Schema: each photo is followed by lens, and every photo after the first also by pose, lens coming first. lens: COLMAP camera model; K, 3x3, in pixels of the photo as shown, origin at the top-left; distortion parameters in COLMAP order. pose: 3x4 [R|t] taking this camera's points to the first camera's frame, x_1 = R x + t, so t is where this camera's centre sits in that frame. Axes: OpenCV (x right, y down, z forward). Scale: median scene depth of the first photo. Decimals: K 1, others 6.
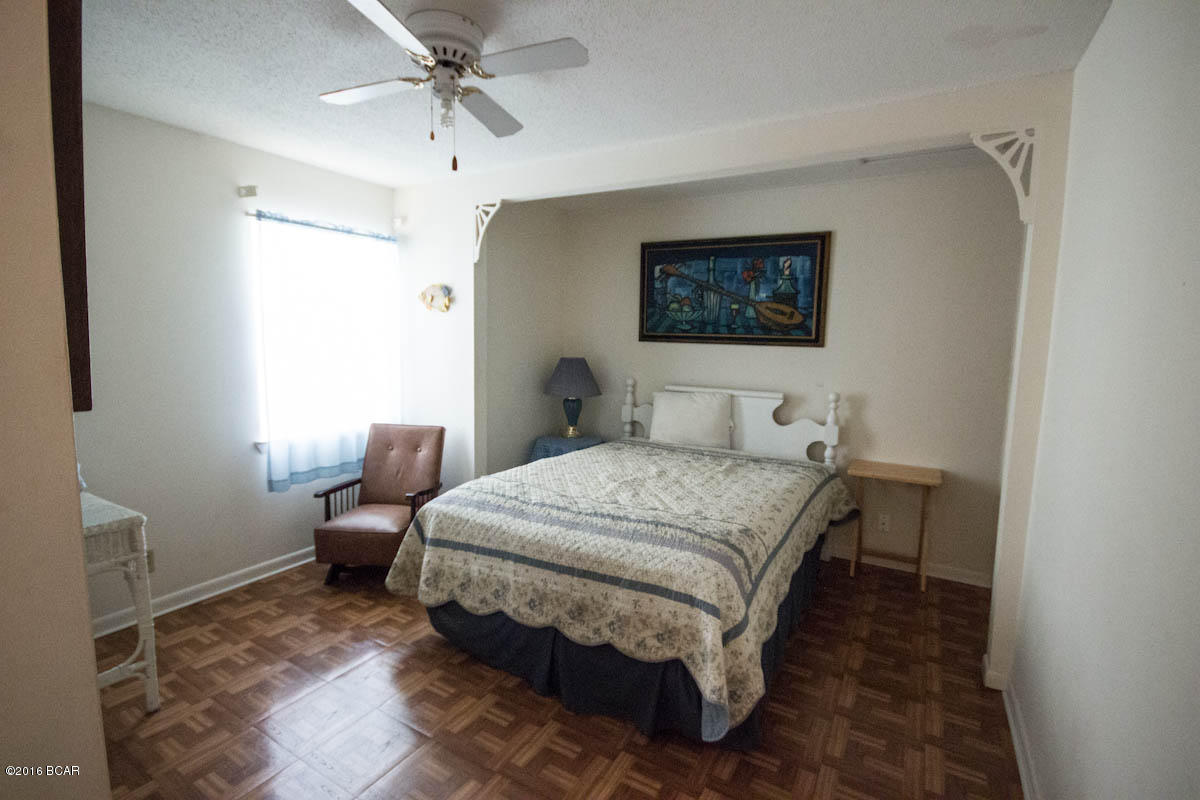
lens RADIAL K [[557.8, 0, 601.4], [0, 557.8, 398.2], [0, 0, 1]] dist [-0.007560, -0.007537]
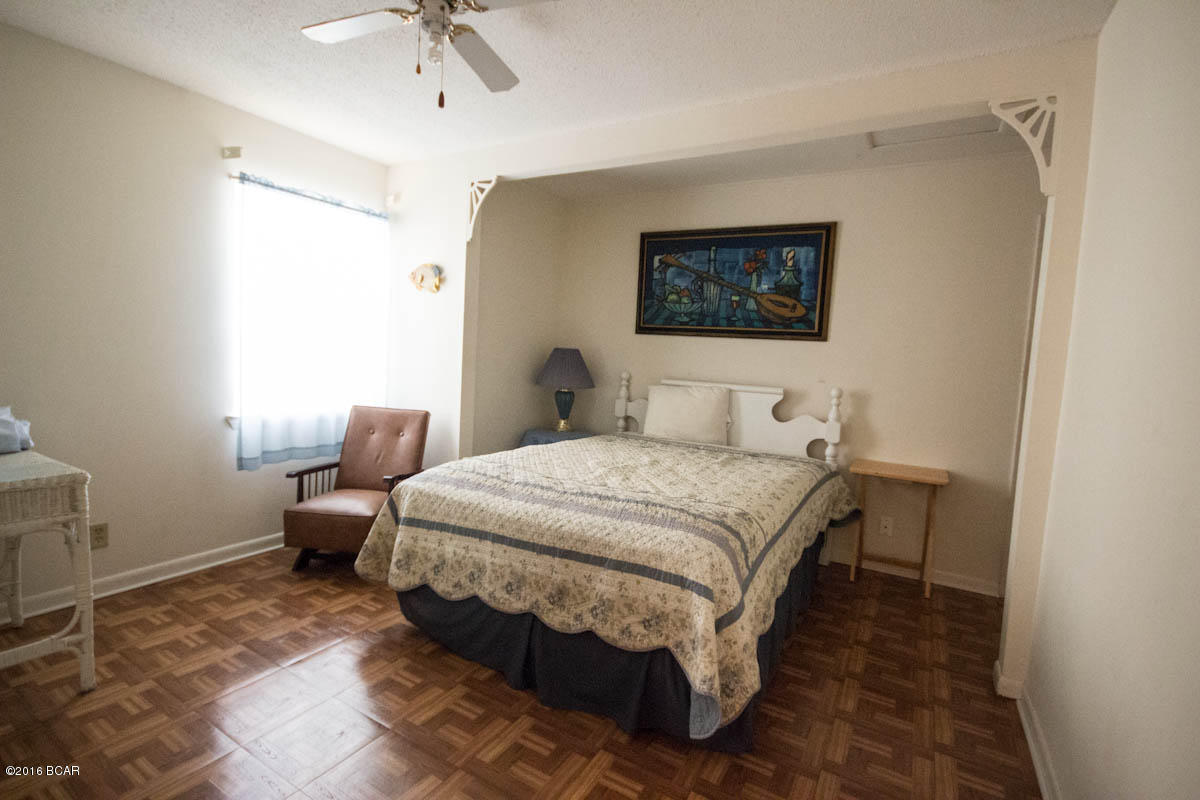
lens RADIAL K [[557.8, 0, 601.6], [0, 557.8, 399.1], [0, 0, 1]] dist [-0.007560, -0.007537]
pose [[0.999442, 0.032919, 0.005688, 0.011841], [-0.032724, 0.998968, -0.031492, 0.076629], [-0.006719, 0.031288, 0.999488, 0.064746]]
